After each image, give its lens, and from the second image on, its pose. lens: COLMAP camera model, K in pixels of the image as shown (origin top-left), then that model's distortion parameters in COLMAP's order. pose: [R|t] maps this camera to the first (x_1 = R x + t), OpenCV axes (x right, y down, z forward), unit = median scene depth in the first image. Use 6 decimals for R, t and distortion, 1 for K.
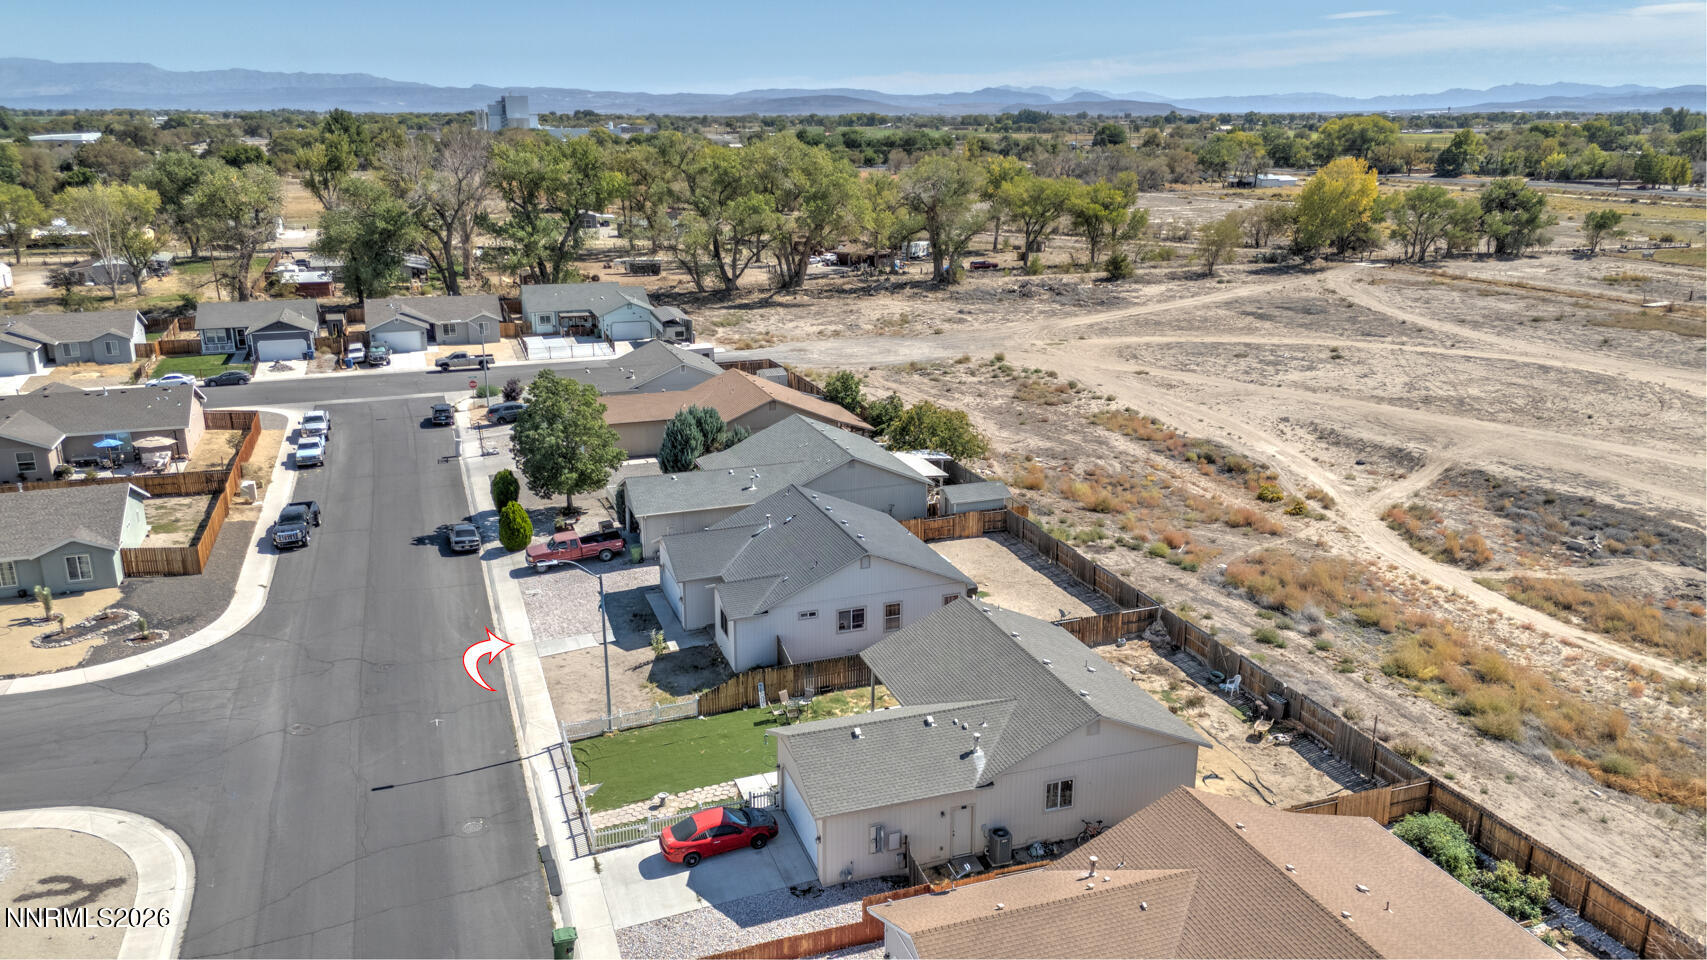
lens RADIAL K [[1237.3, 0, 862.1], [0, 1237.3, 482.3], [0, 0, 1]] dist [0.102849, -0.130732]
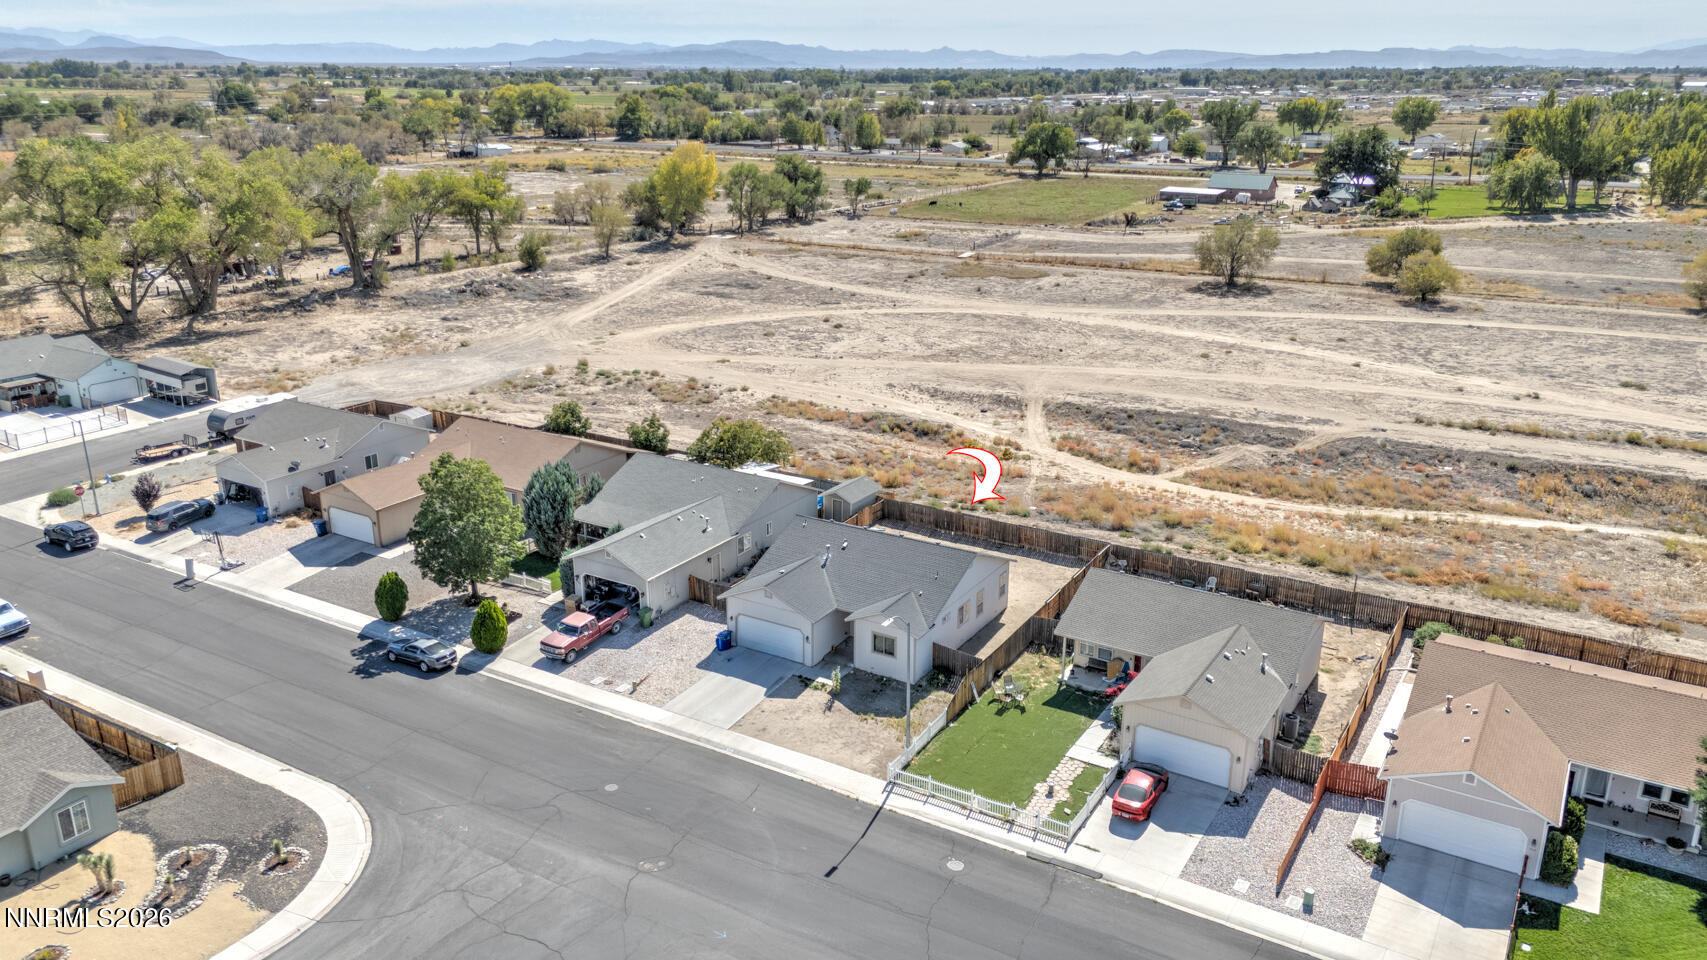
lens RADIAL K [[1237.3, 0, 862.1], [0, 1237.3, 482.3], [0, 0, 1]] dist [0.102849, -0.130732]
pose [[0.780374, -0.194449, 0.594312, -0.518915], [0.174301, 0.980395, 0.091899, -0.092108], [-0.600530, 0.031874, 0.798967, 0.085775]]
